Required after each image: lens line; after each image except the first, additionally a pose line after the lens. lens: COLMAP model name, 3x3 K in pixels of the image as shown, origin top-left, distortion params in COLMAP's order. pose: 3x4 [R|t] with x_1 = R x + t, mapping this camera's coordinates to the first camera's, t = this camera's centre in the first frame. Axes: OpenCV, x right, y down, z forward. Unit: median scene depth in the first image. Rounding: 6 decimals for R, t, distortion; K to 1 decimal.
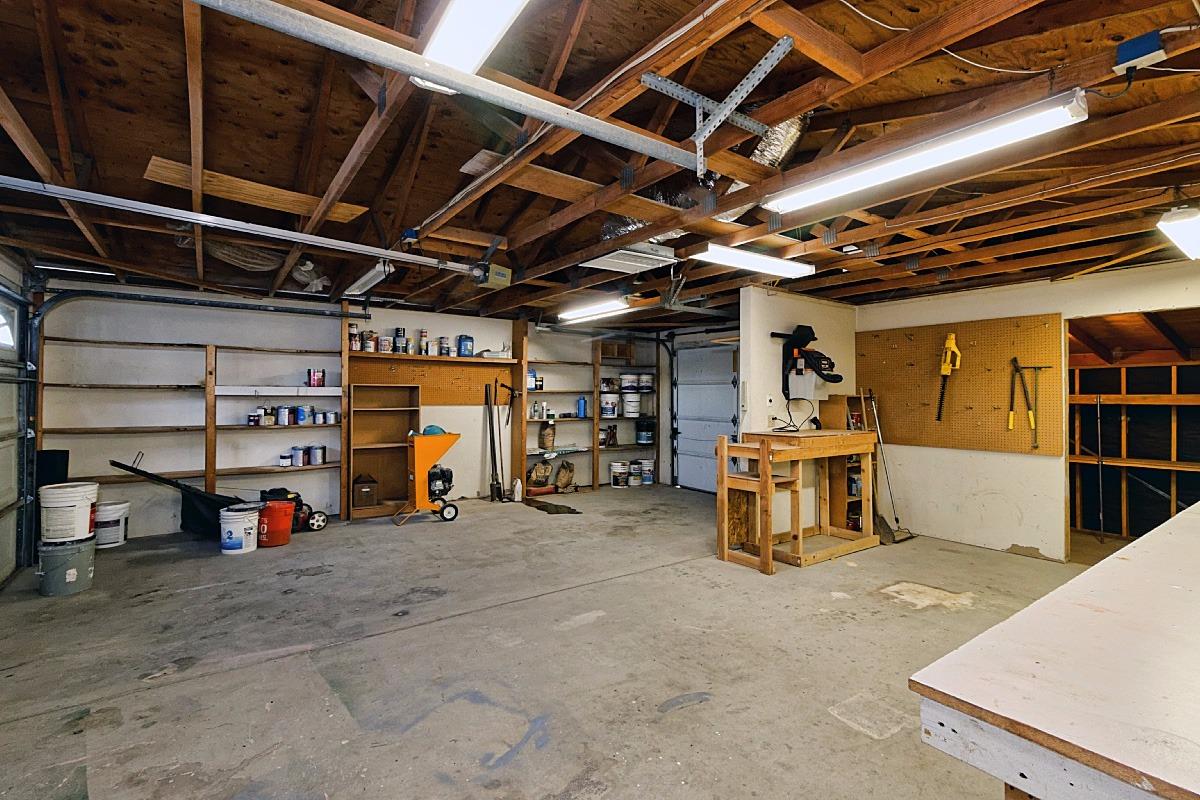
lens RADIAL K [[552.9, 0, 603.2], [0, 552.9, 396.4], [0, 0, 1]] dist [0.003677, 0.000192]
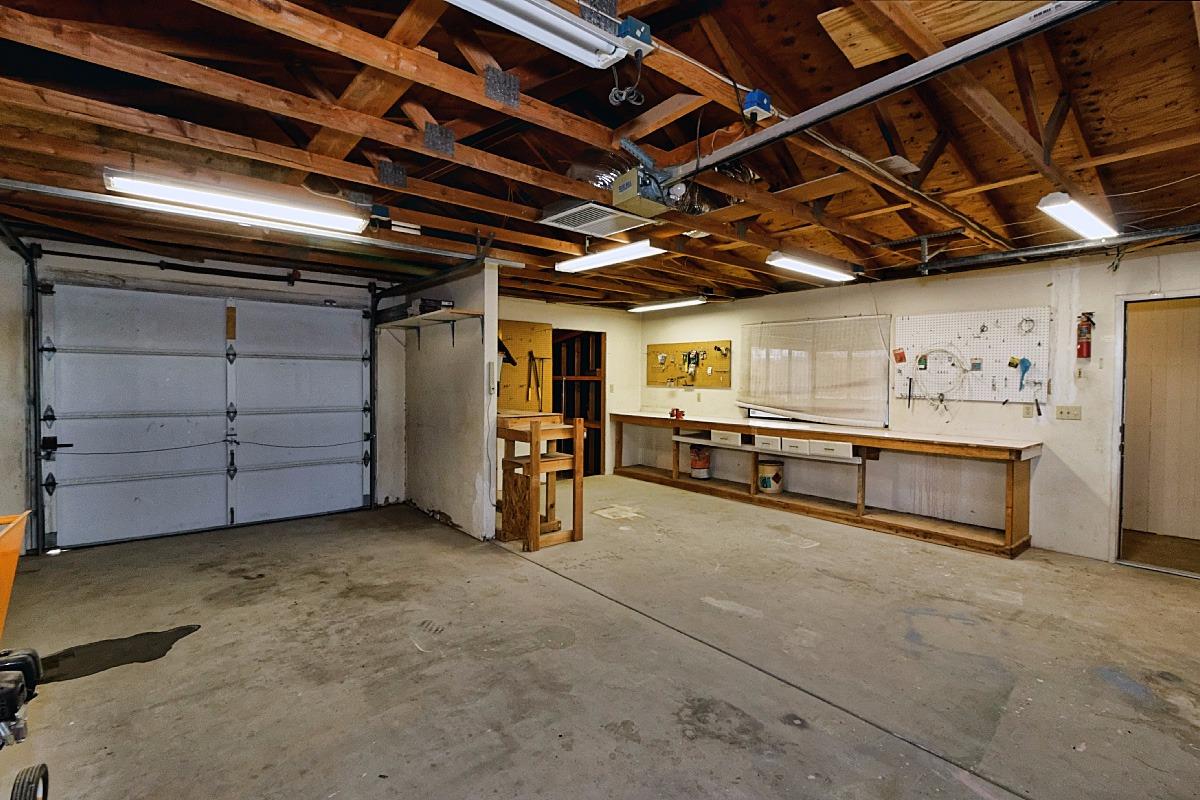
lens RADIAL K [[552.9, 0, 603.4], [0, 552.9, 391.7], [0, 0, 1]] dist [0.003677, 0.000192]
pose [[-0.072514, -0.030152, 0.996912, -0.919583], [-0.009056, 0.999522, 0.029572, -0.008974], [-0.997326, -0.006883, -0.072752, 1.192045]]
